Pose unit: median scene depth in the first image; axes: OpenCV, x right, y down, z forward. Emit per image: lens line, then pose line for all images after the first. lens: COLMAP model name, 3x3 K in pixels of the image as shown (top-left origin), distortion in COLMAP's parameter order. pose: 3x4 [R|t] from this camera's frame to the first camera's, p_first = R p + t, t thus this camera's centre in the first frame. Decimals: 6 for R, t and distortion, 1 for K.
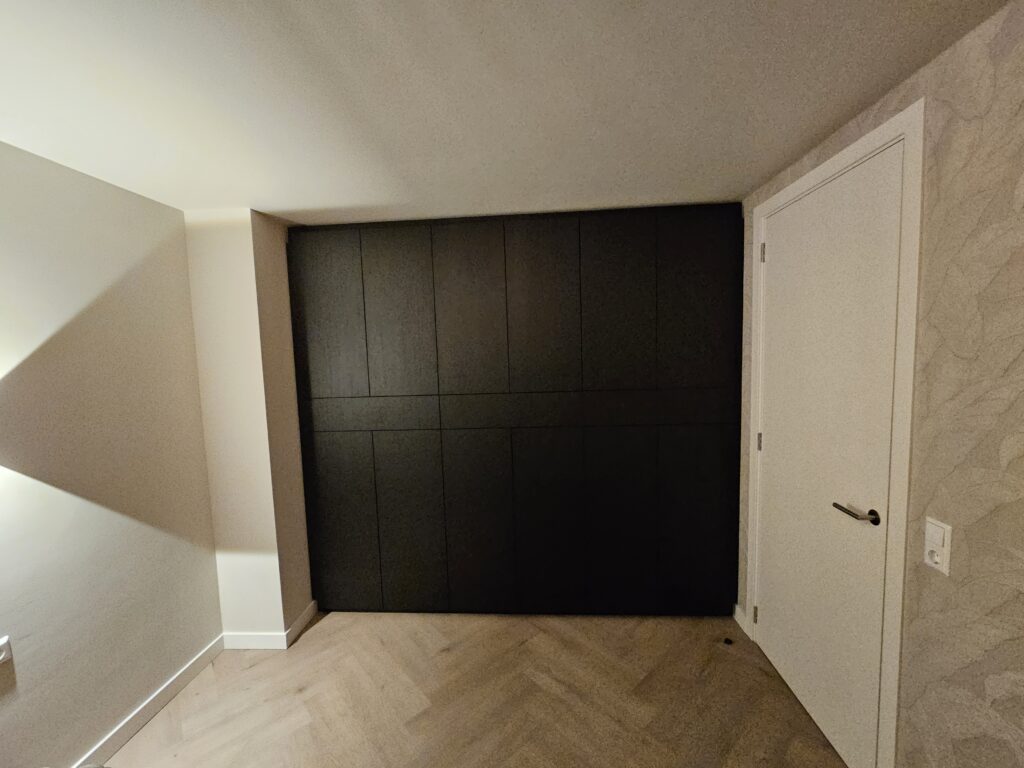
lens RADIAL K [[417.9, 0, 515.3], [0, 417.9, 388.2], [0, 0, 1]] dist [0.000245, -0.000035]
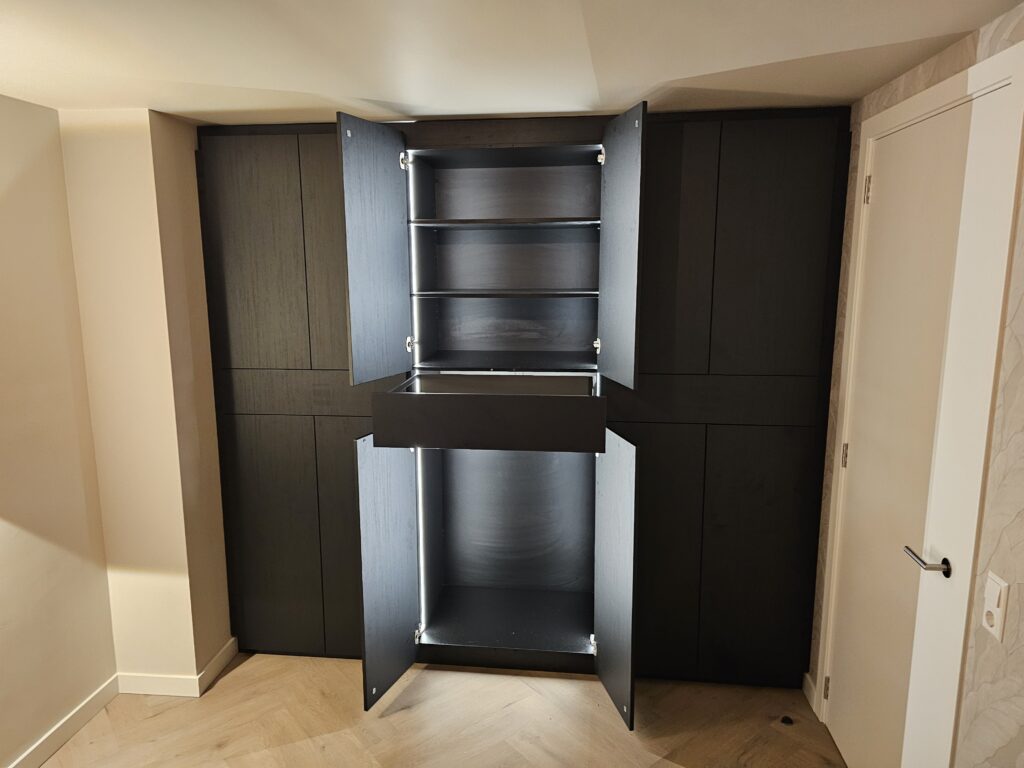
lens RADIAL K [[685.9, 0, 512.0], [0, 685.9, 384.0], [0, 0, 1]] dist [0.066403, -0.054798]
pose [[0.998469, 0.037471, -0.040678, 0.054521], [-0.033792, 0.995577, 0.087657, -0.077100], [0.043782, -0.086148, 0.995320, -0.197280]]
